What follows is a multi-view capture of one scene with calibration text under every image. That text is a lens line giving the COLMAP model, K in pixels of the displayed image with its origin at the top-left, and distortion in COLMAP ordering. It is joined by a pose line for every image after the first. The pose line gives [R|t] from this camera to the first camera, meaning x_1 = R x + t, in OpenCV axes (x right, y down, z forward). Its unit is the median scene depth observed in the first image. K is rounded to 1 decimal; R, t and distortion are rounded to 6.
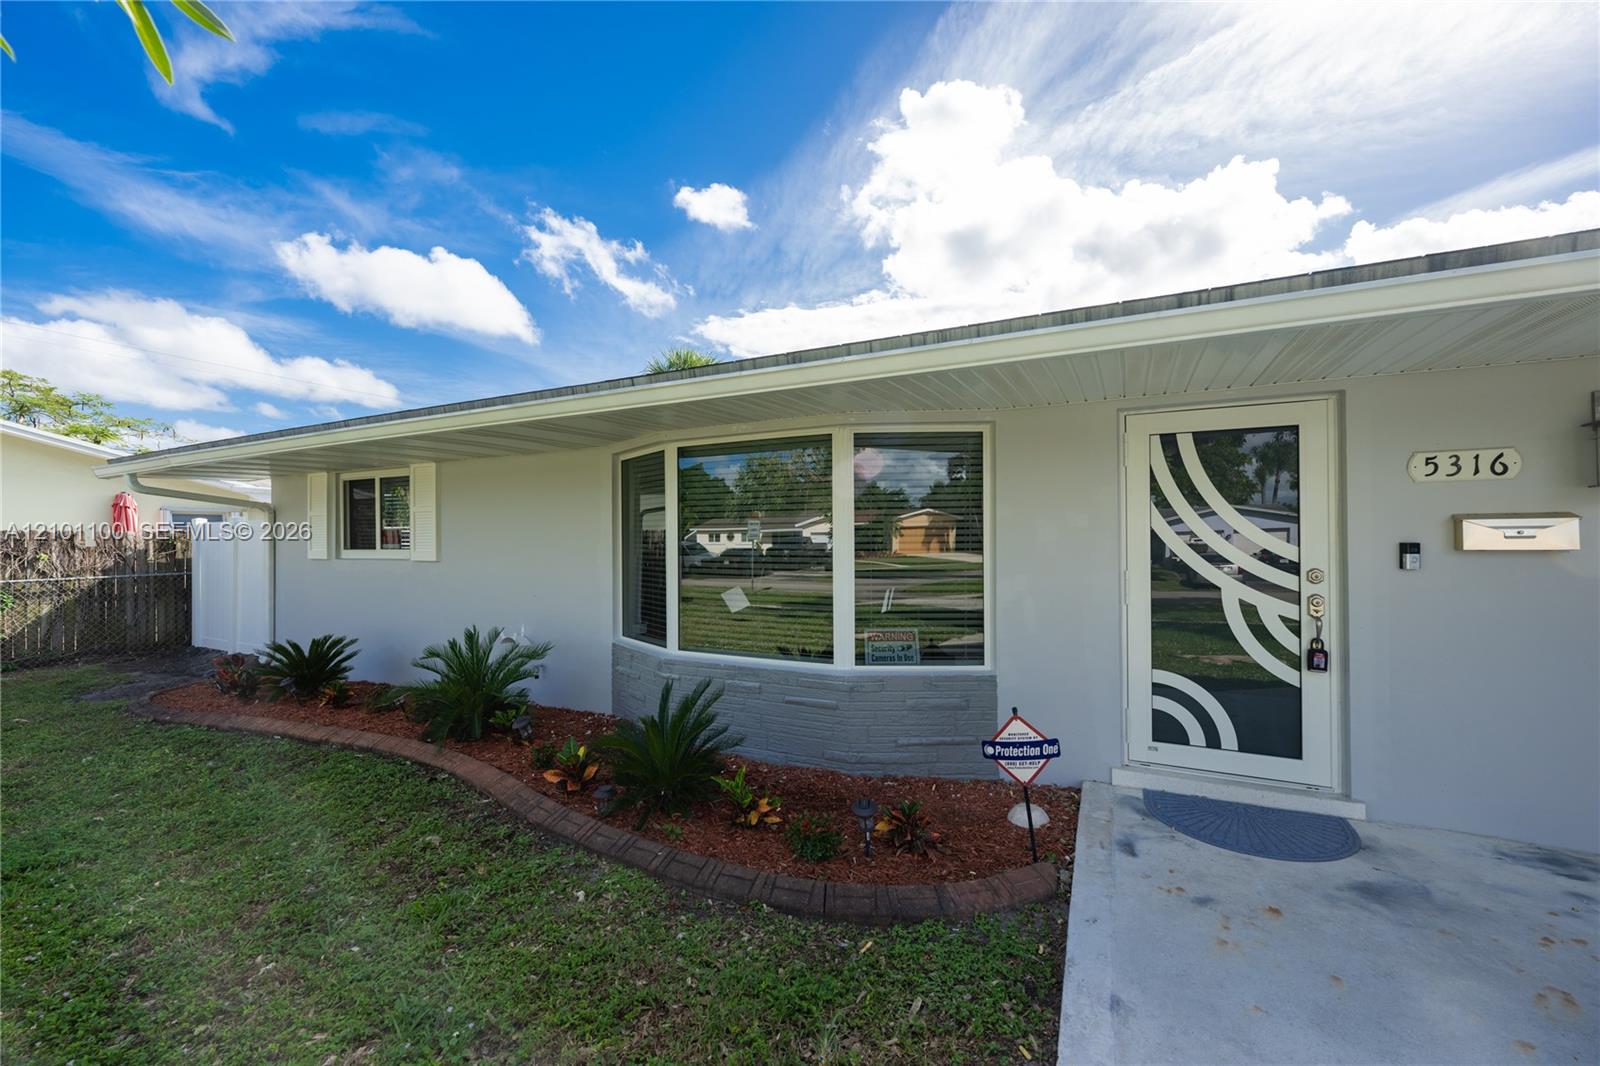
lens RADIAL K [[639.0, 0, 796.6], [0, 639.0, 535.2], [0, 0, 1]] dist [0.006641, -0.000535]
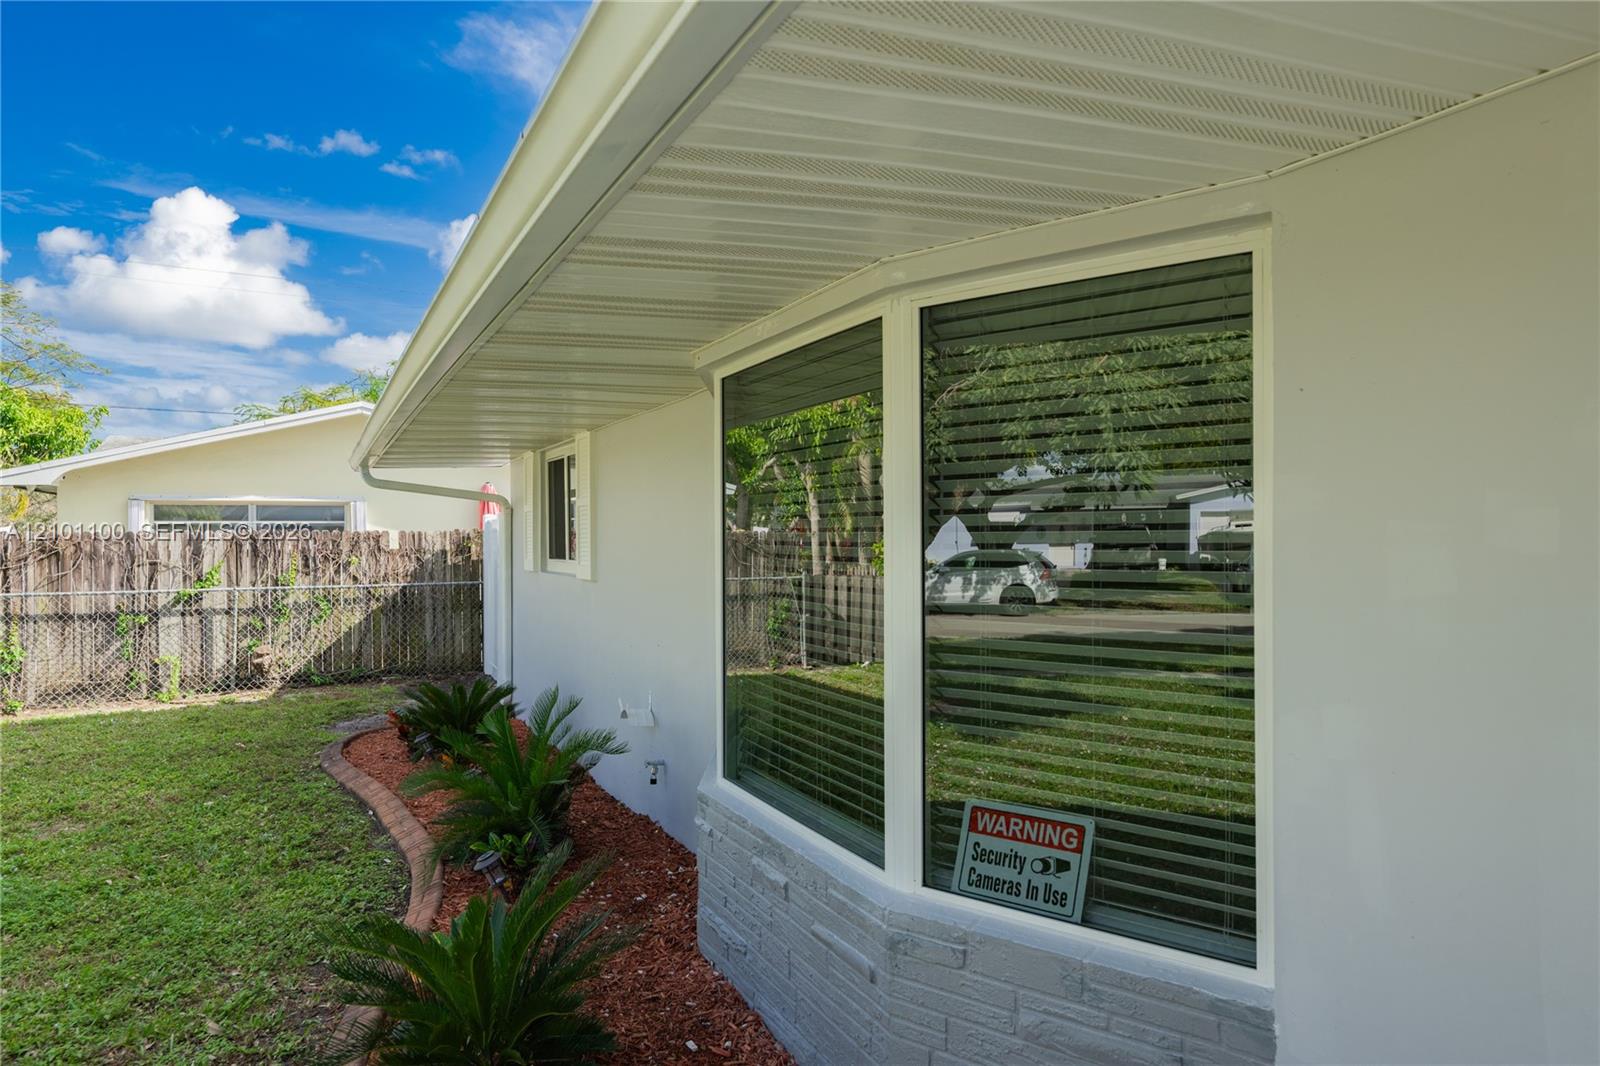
lens RADIAL K [[1071.0, 0, 786.0], [0, 1071.0, 534.5], [0, 0, 1]] dist [0.005032, 0.000558]
pose [[0.772317, 0.001941, -0.635234, 0.521839], [0.005404, 0.999939, 0.009627, -0.028005], [0.635214, -0.010868, 0.772259, 0.492038]]
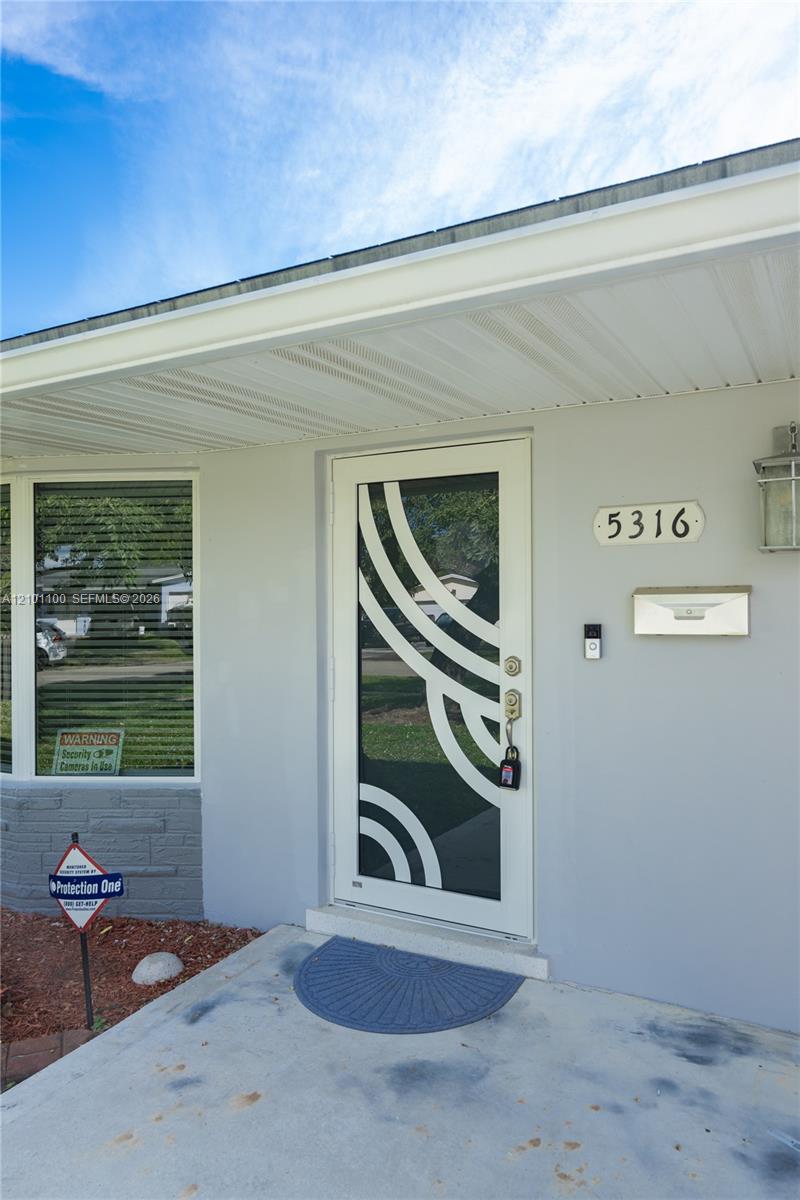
lens RADIAL K [[803.3, 0, 400.5], [0, 803.3, 607.3], [0, 0, 1]] dist [0.005032, 0.000558]
pose [[0.999301, -0.000752, -0.037364, 0.671747], [0.000996, 0.999978, 0.006511, -0.013188], [0.037358, -0.006543, 0.999281, 0.020955]]
